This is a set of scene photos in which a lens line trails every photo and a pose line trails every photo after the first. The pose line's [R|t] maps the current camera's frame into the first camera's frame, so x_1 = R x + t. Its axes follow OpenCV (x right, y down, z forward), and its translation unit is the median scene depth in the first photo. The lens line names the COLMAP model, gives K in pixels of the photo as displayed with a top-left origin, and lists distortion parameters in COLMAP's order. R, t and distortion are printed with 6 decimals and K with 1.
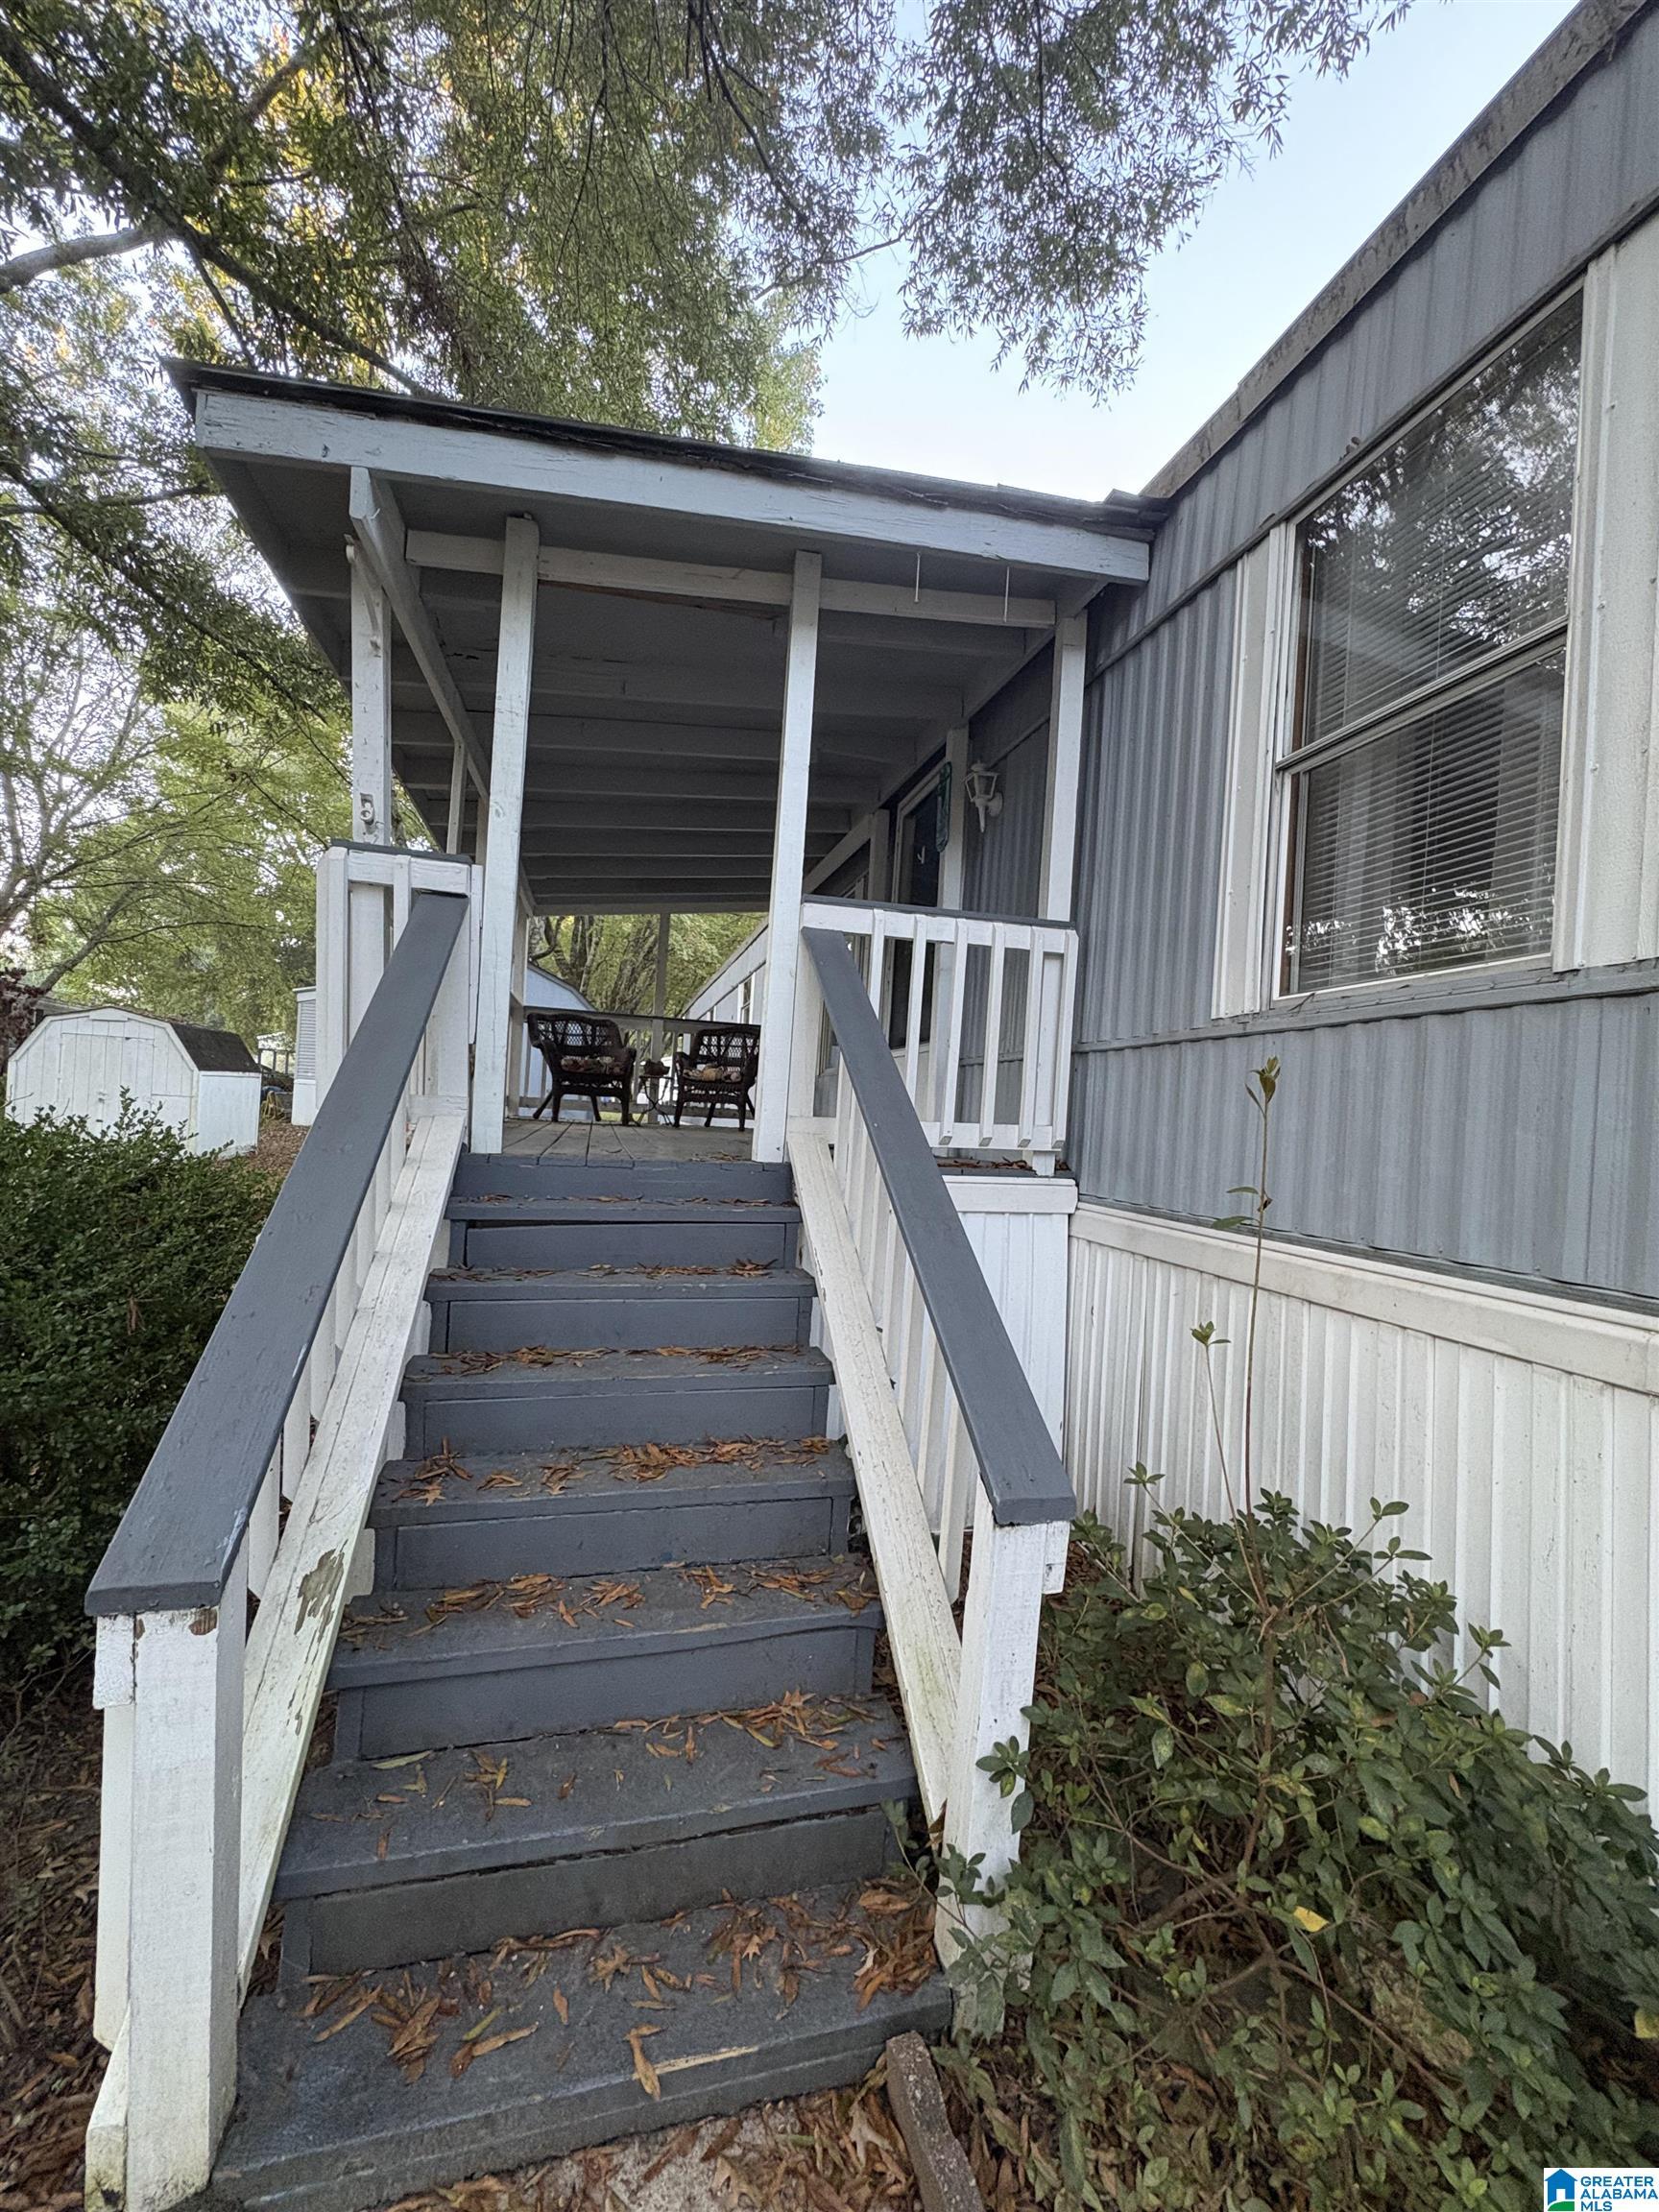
lens RADIAL K [[889.3, 0, 829.5], [0, 889.3, 1106.0], [0, 0, 1]] dist [-0.000545, -0.000029]
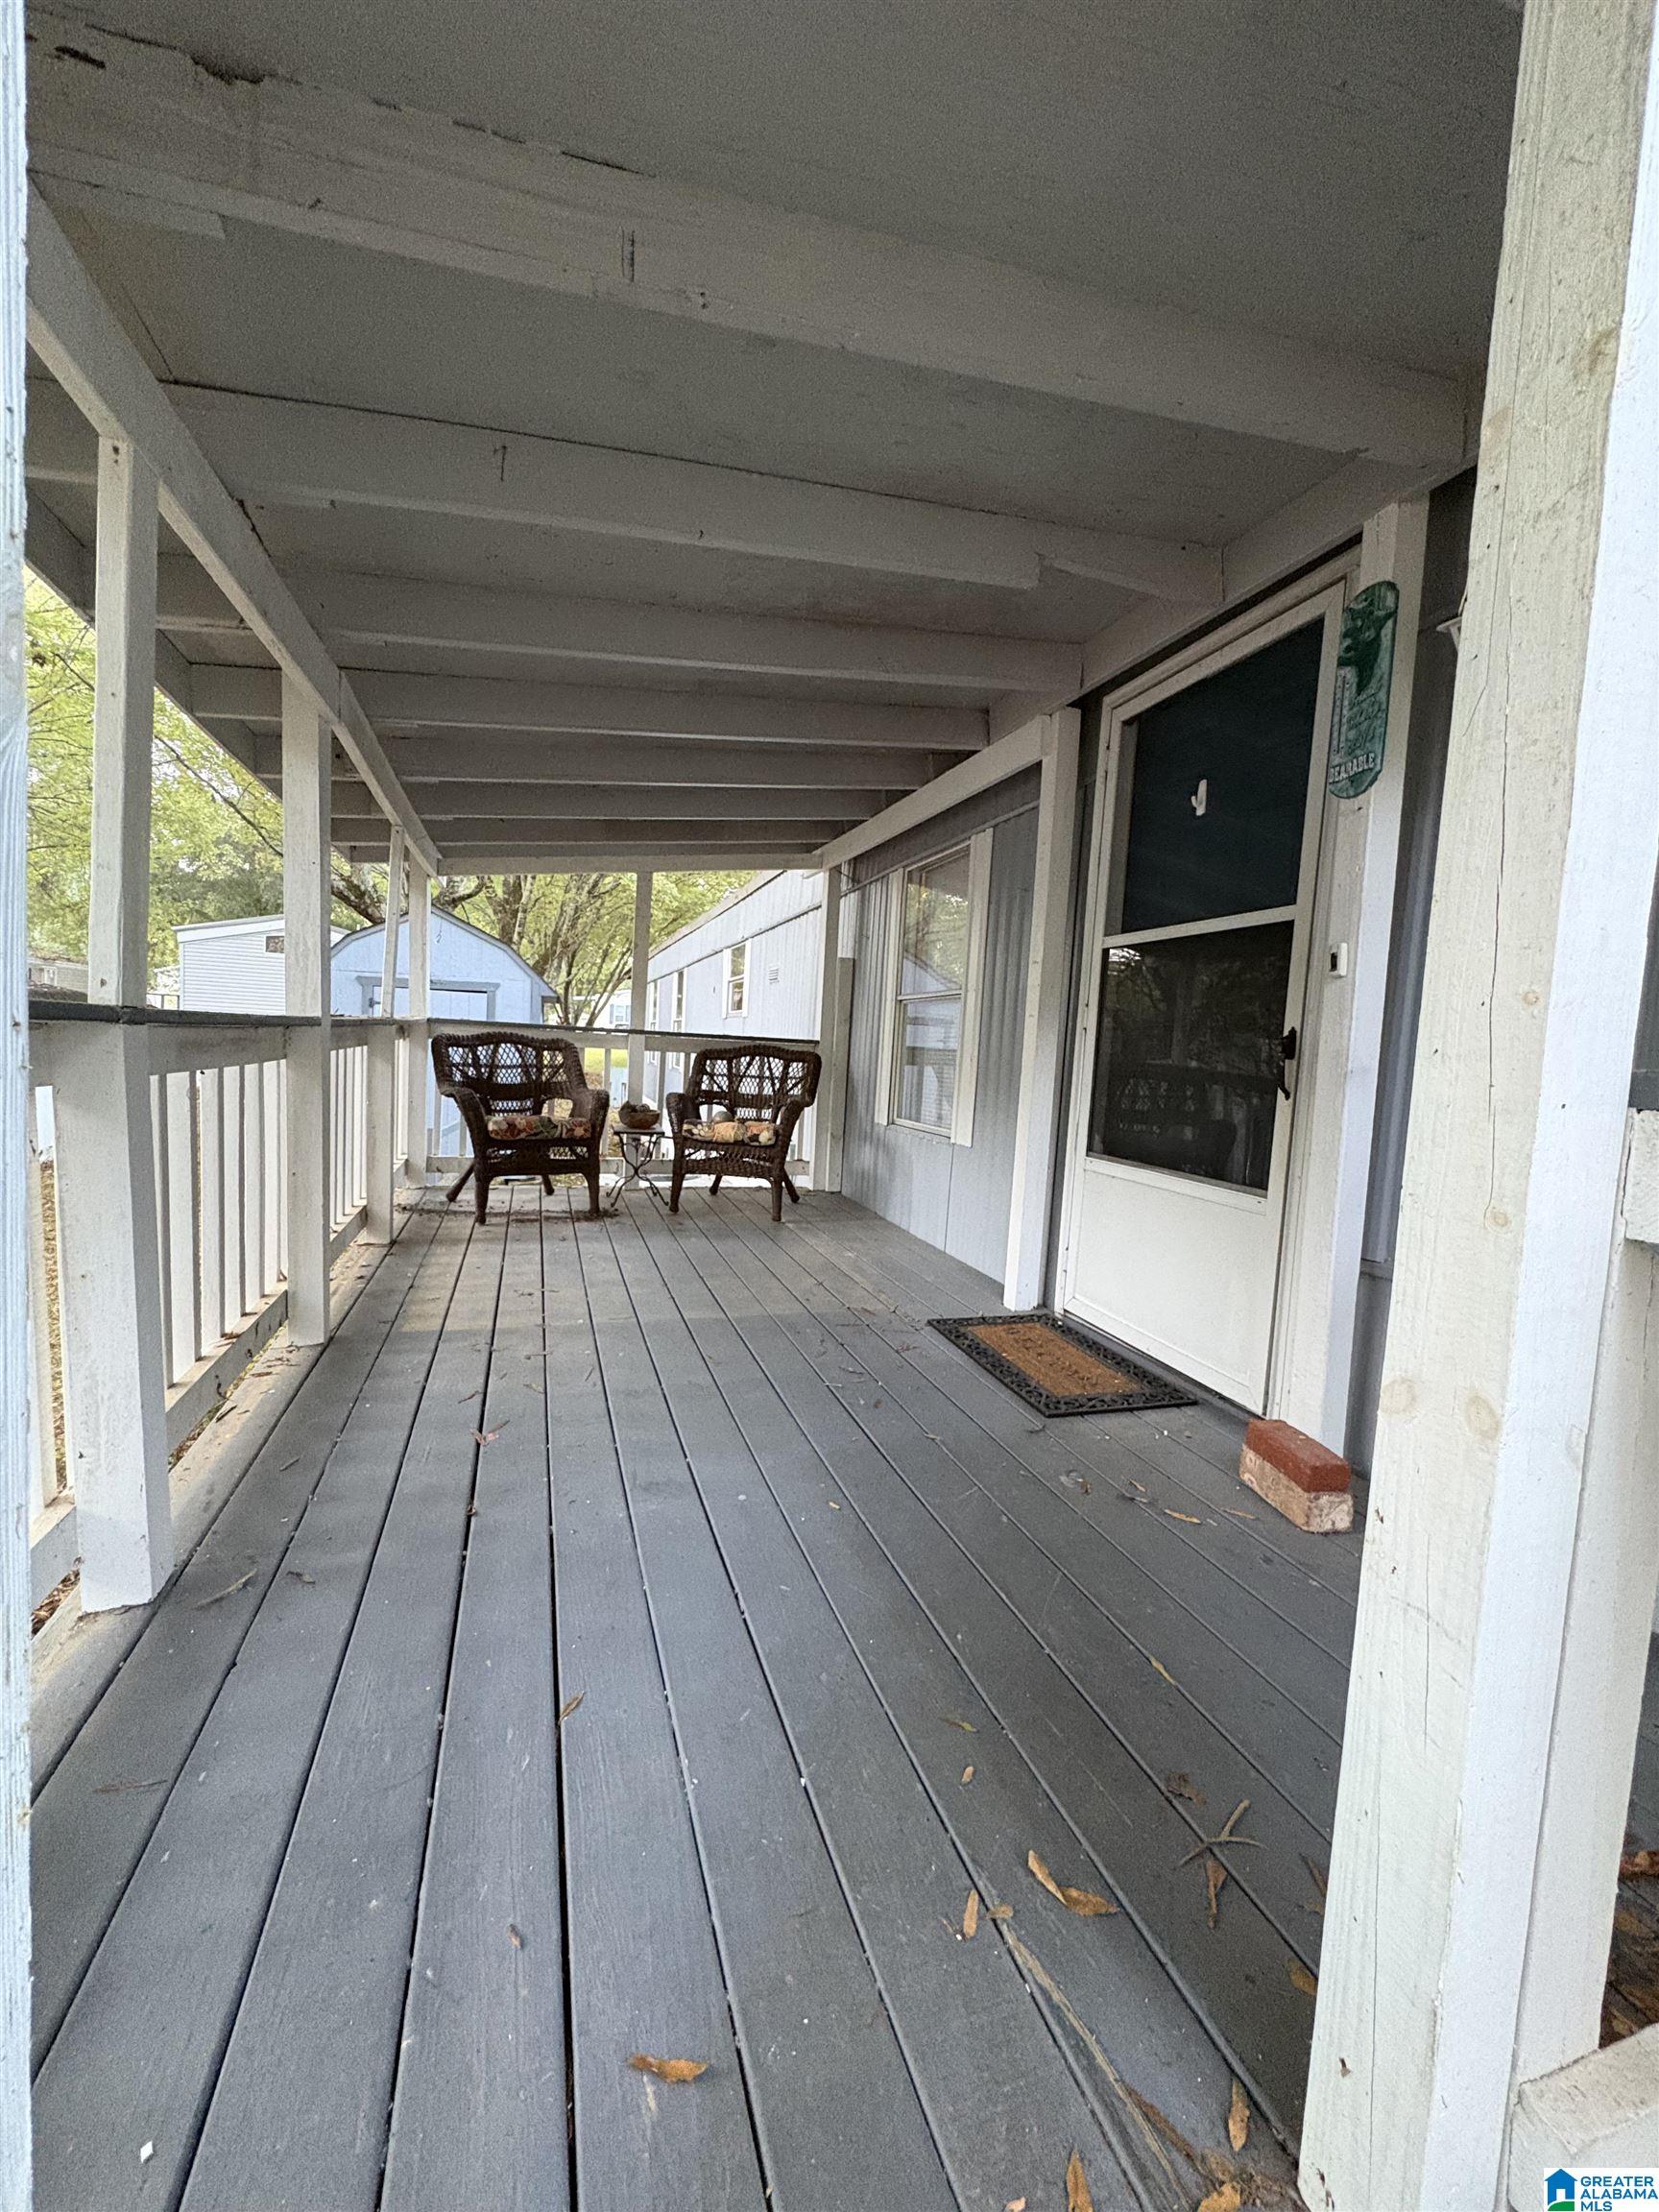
lens RADIAL K [[849.3, 0, 829.5], [0, 849.3, 1106.0], [0, 0, 1]] dist [0.000518, 0.000061]
pose [[0.997102, -0.000804, 0.076071, -0.104124], [-0.006397, 0.995516, 0.094373, -0.112934], [-0.075806, -0.094587, 0.992626, 0.376691]]
